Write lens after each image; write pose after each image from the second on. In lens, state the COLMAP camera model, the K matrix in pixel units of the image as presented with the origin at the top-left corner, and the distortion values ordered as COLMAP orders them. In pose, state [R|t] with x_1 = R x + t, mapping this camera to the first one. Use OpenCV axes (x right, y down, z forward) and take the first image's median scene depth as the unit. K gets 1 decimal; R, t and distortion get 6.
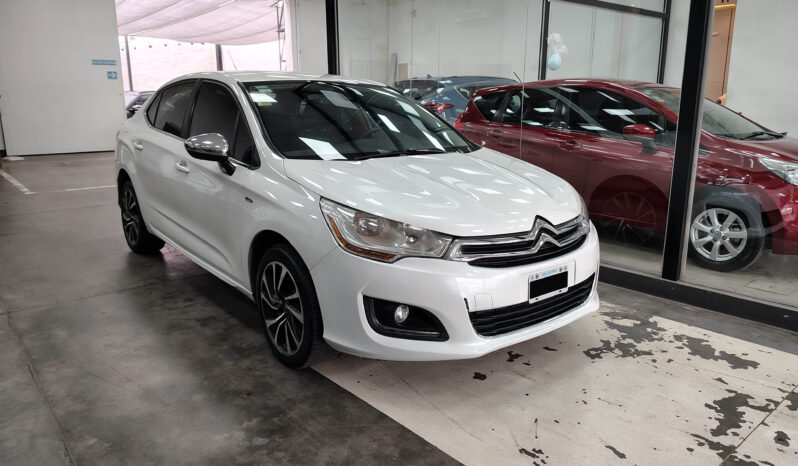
lens RADIAL K [[588.5, 0, 399.0], [0, 588.5, 233.0], [0, 0, 1]] dist [-0.003027, -0.000766]
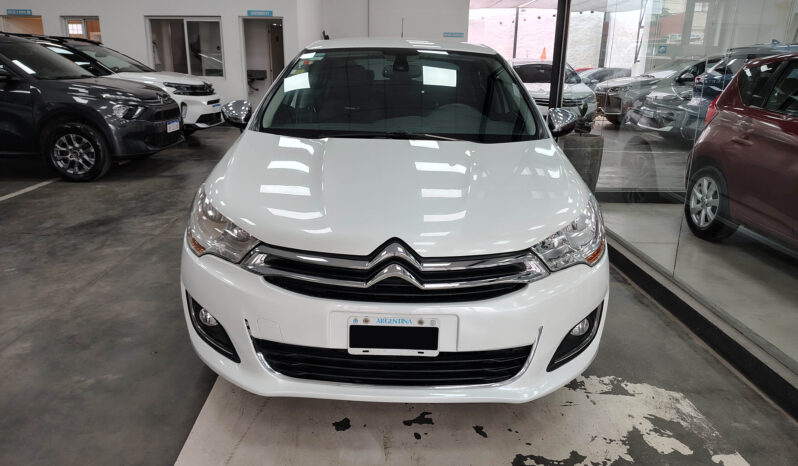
lens RADIAL K [[577.9, 0, 399.0], [0, 577.9, 233.0], [0, 0, 1]] dist [0.001799, -0.001485]
pose [[0.755483, 0.187185, -0.627860, 0.648820], [-0.155163, 0.982173, 0.106114, -0.105043], [0.636530, 0.017254, 0.771059, 0.458661]]
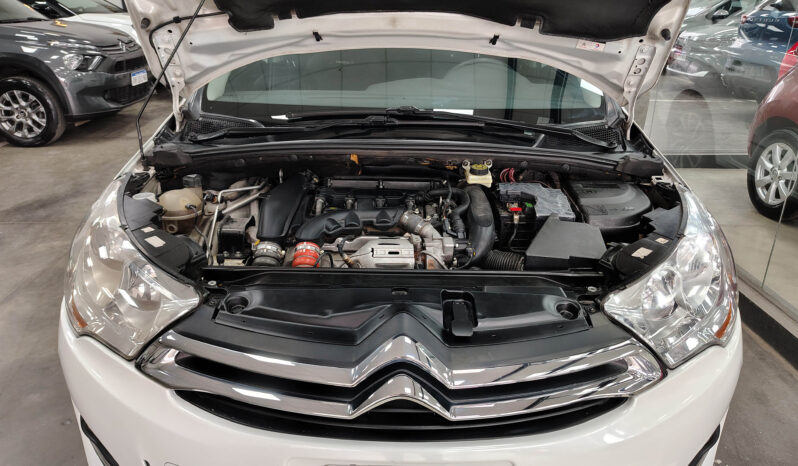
lens RADIAL K [[588.5, 0, 399.0], [0, 588.5, 233.0], [0, 0, 1]] dist [-0.003027, -0.000766]
pose [[0.754189, 0.240096, -0.611190, 0.445241], [-0.148825, 0.969037, 0.197024, -0.162799], [0.639570, -0.057633, 0.766569, 0.678803]]
